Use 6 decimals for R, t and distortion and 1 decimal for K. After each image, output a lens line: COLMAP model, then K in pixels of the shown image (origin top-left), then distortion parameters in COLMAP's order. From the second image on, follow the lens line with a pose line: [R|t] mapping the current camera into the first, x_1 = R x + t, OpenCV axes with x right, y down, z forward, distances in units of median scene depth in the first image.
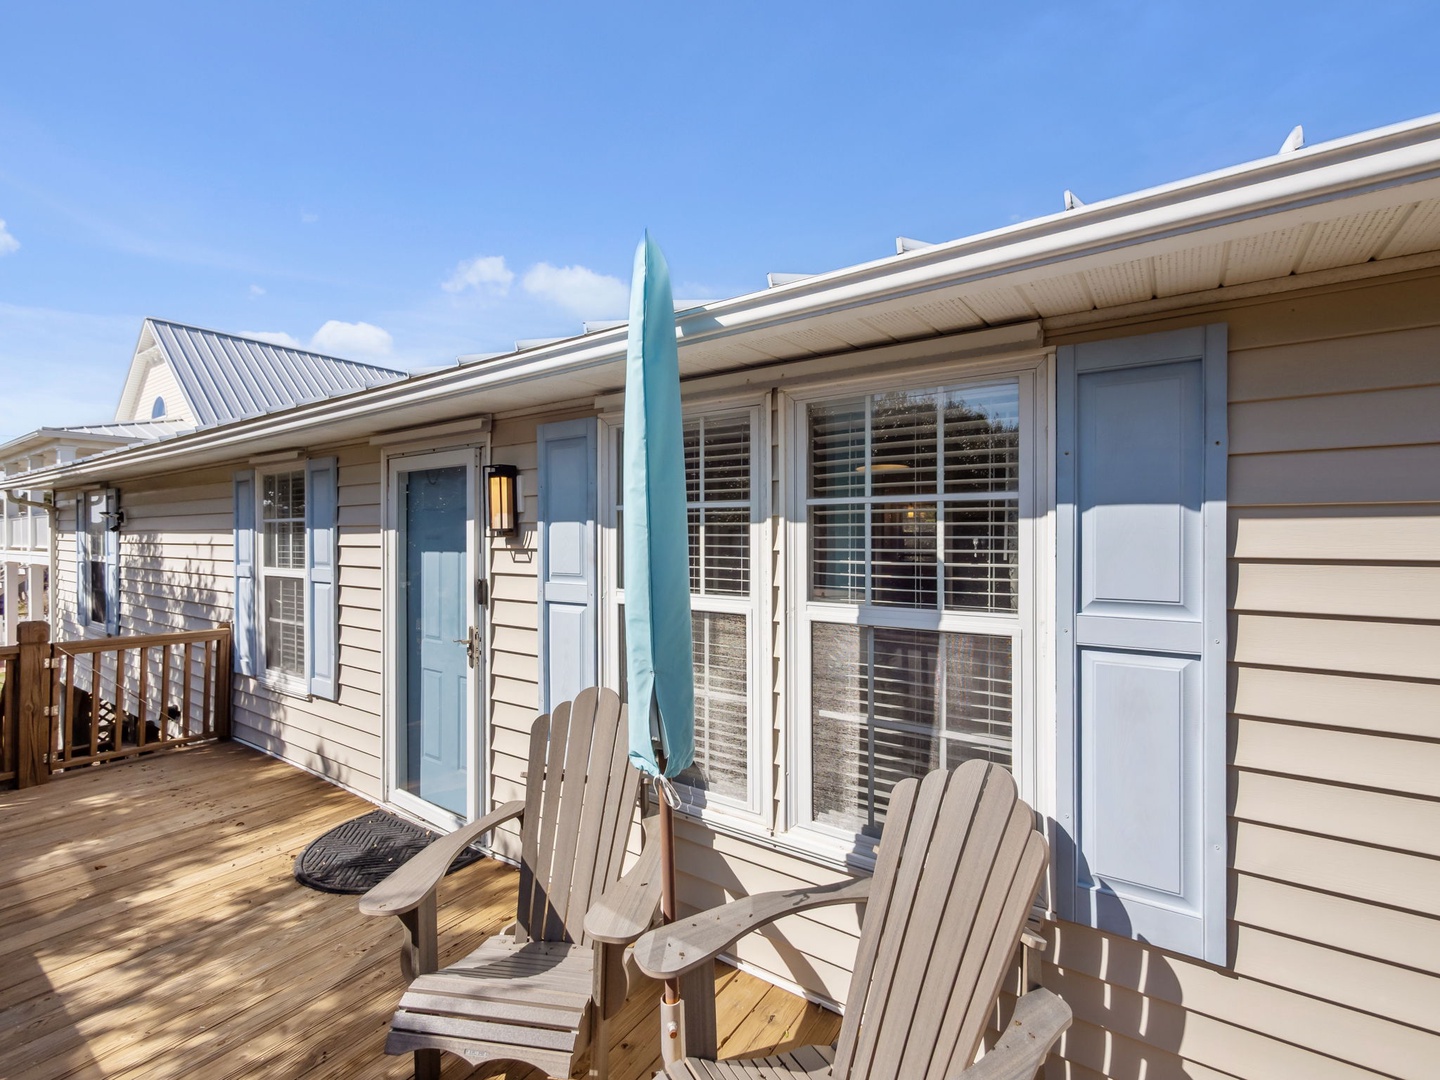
lens RADIAL K [[632.7, 0, 725.4], [0, 632.7, 539.2], [0, 0, 1]] dist [0.010725, 0.000278]
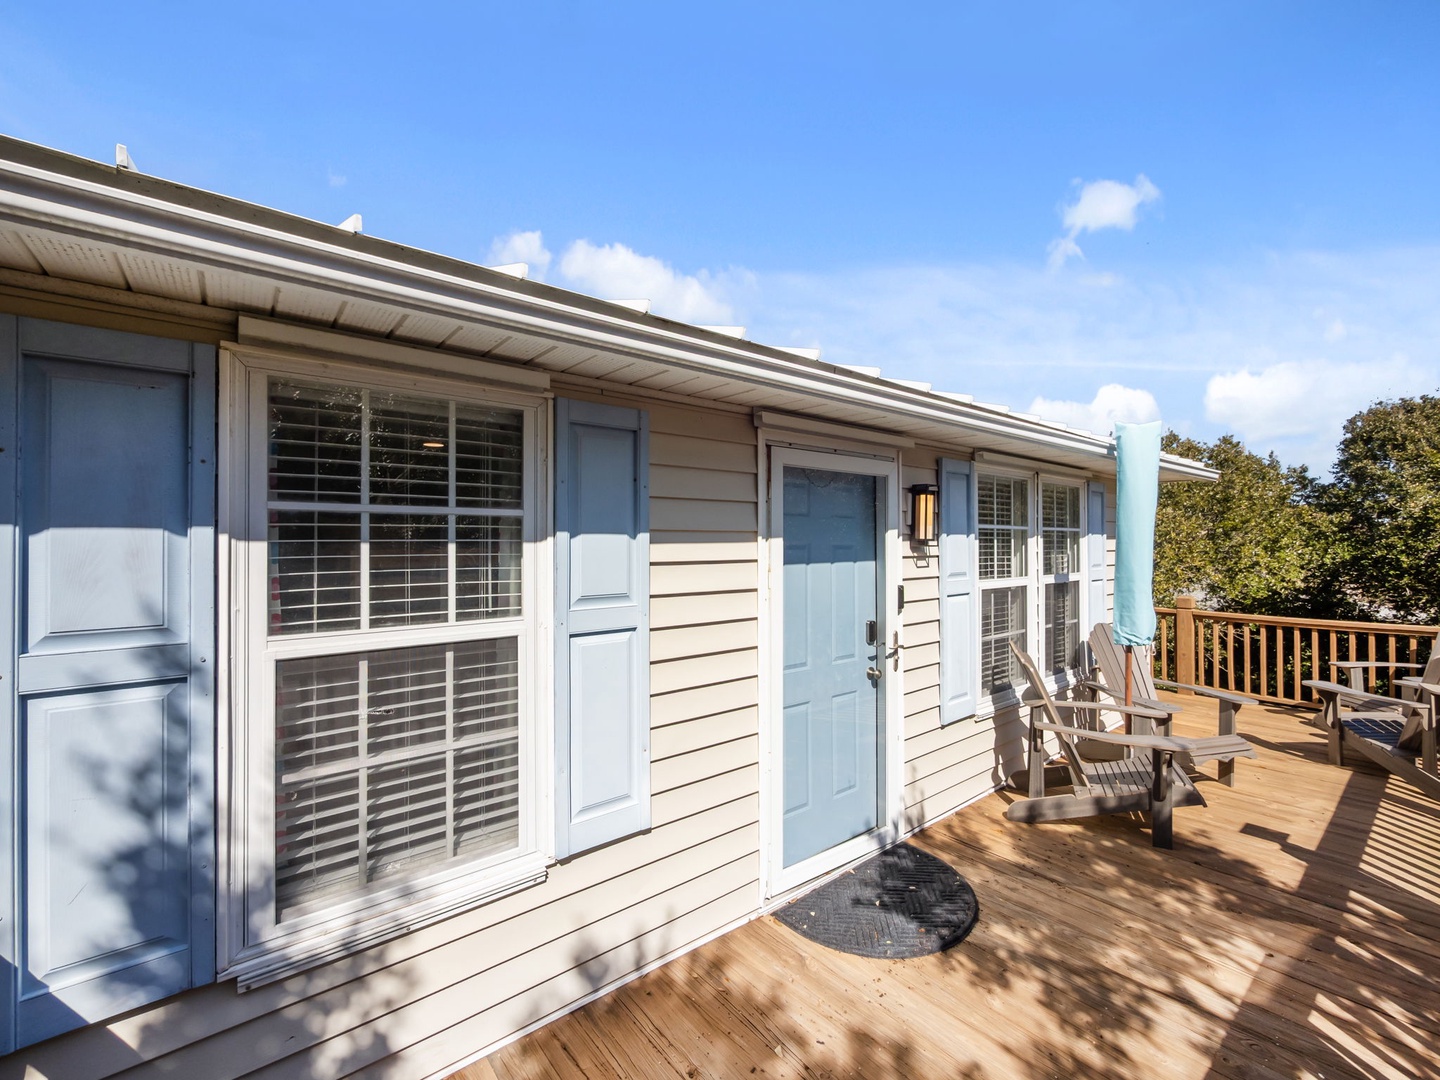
lens RADIAL K [[606.3, 0, 717.0], [0, 606.3, 538.3], [0, 0, 1]] dist [-0.002140, -0.000370]
pose [[0.293887, 0.013804, 0.955741, -1.224677], [0.012365, 0.999757, -0.018242, -0.001469], [-0.955760, 0.017179, 0.293645, 0.834244]]
